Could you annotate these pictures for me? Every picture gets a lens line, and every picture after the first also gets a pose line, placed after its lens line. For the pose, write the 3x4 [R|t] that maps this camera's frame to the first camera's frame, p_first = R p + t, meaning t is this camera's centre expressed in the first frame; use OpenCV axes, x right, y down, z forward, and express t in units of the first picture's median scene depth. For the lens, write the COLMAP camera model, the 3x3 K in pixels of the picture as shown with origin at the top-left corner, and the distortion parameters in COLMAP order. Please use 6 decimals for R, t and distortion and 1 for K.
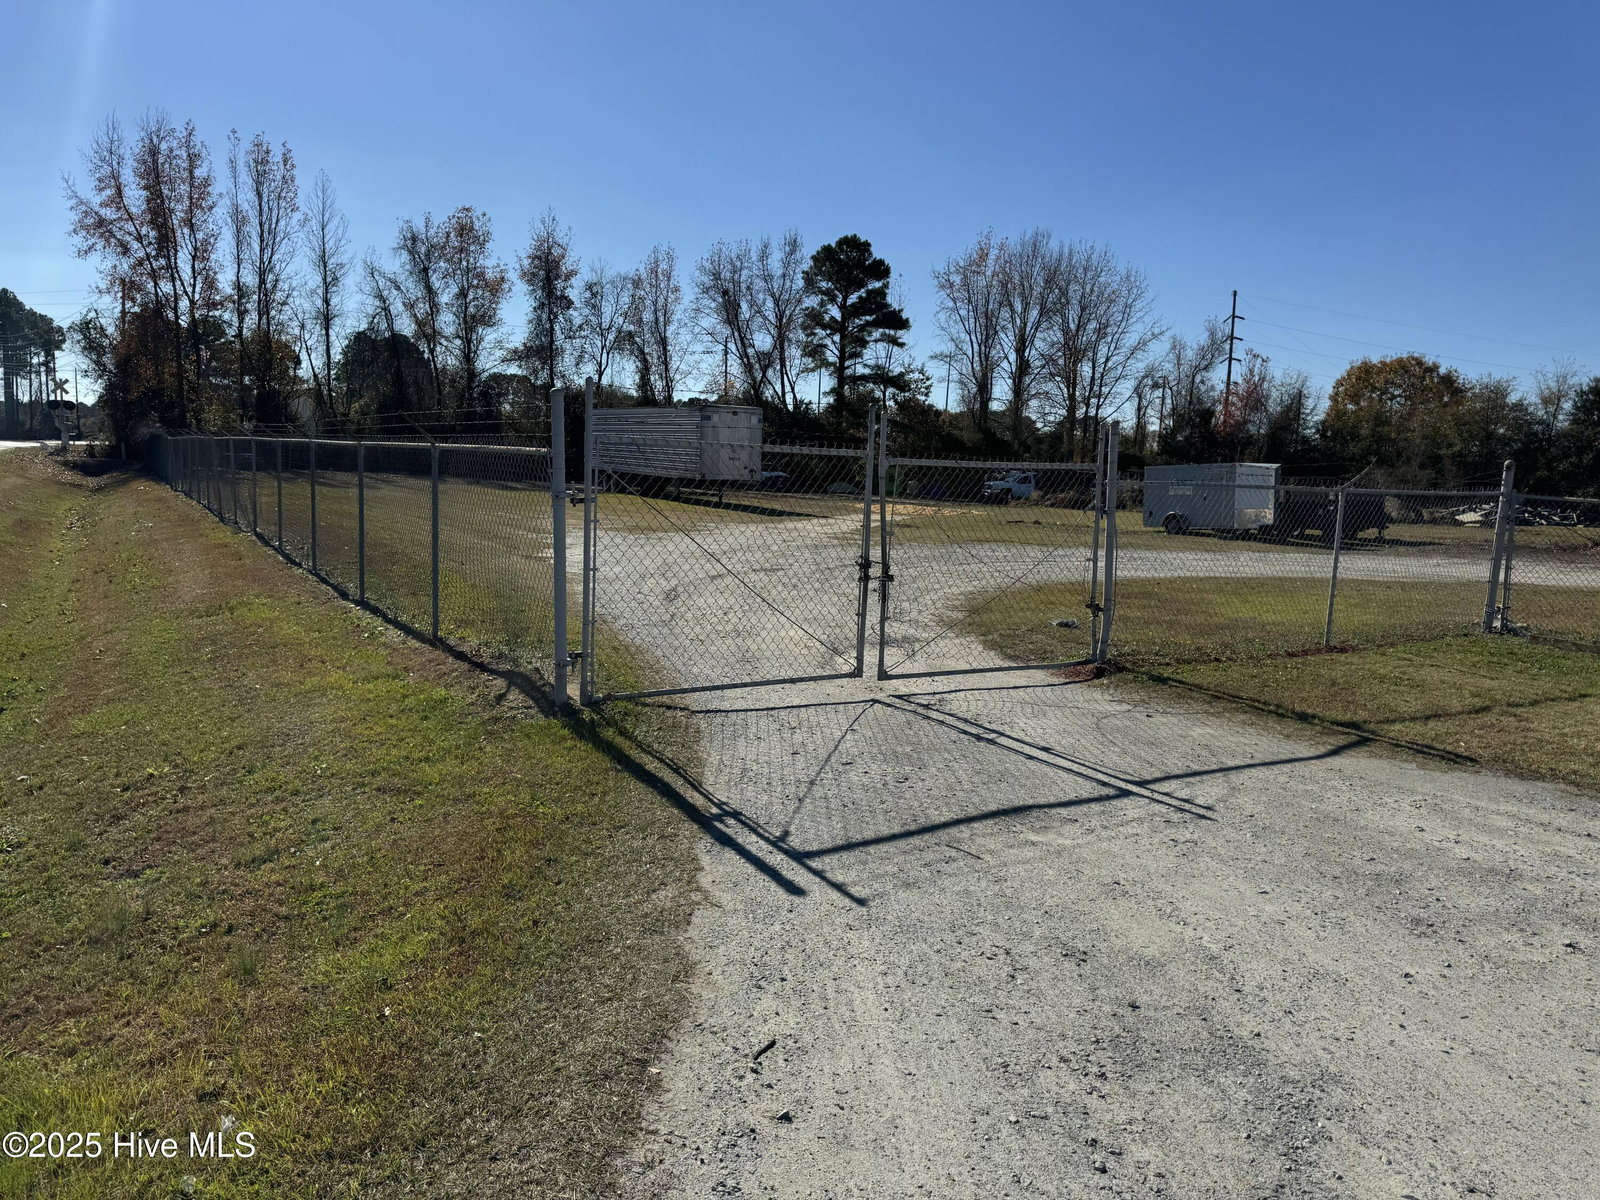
lens RADIAL K [[1123.9, 0, 800.0], [0, 1123.9, 600.0], [0, 0, 1]] dist [0.051547, -0.058738]
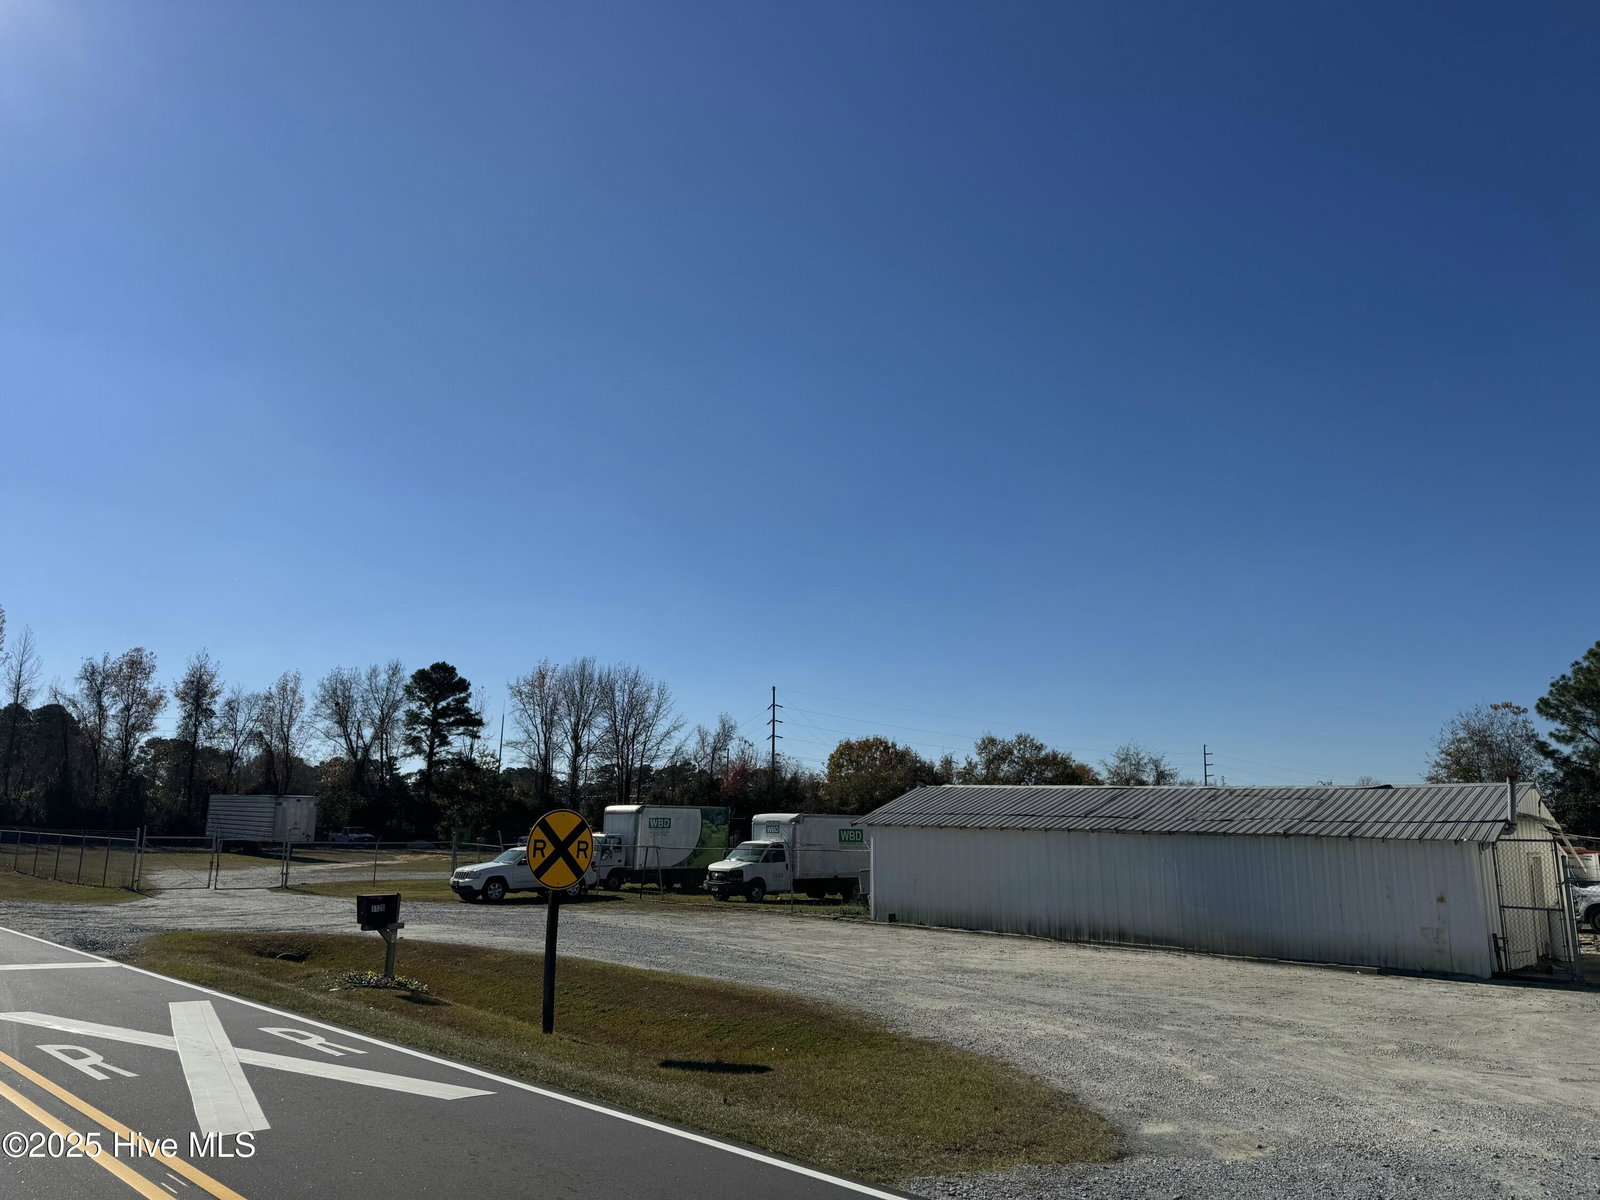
lens RADIAL K [[1123.9, 0, 800.0], [0, 1123.9, 600.0], [0, 0, 1]] dist [0.051547, -0.058738]
pose [[0.972443, 0.024918, 0.231805, 0.166365], [0.046076, 0.954121, -0.295855, 0.048148], [-0.228542, 0.298382, 0.926680, -0.484212]]
